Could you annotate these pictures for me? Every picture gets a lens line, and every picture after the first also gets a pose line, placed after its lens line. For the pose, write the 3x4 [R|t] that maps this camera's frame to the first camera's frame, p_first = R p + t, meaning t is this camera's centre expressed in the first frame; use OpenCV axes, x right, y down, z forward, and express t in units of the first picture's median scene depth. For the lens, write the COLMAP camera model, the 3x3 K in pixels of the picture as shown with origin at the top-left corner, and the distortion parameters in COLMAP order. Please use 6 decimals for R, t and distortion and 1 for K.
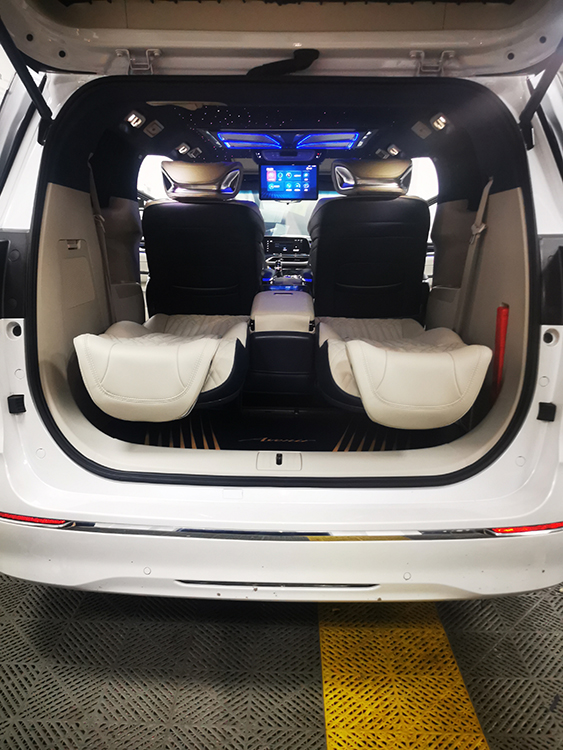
lens RADIAL K [[591.7, 0, 282.6], [0, 591.7, 376.2], [0, 0, 1]] dist [-0.051871, -0.015979]
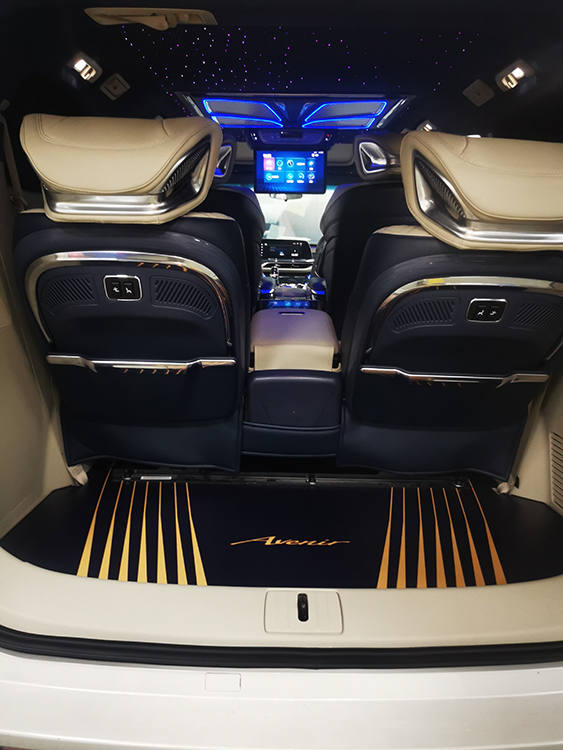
lens RADIAL K [[591.7, 0, 280.6], [0, 591.7, 373.9], [0, 0, 1]] dist [-0.051871, -0.015979]
pose [[0.999837, 0.002212, 0.017924, -0.018228], [-0.001962, 0.999900, -0.013974, -0.038540], [-0.017953, 0.013936, 0.999742, 0.196631]]
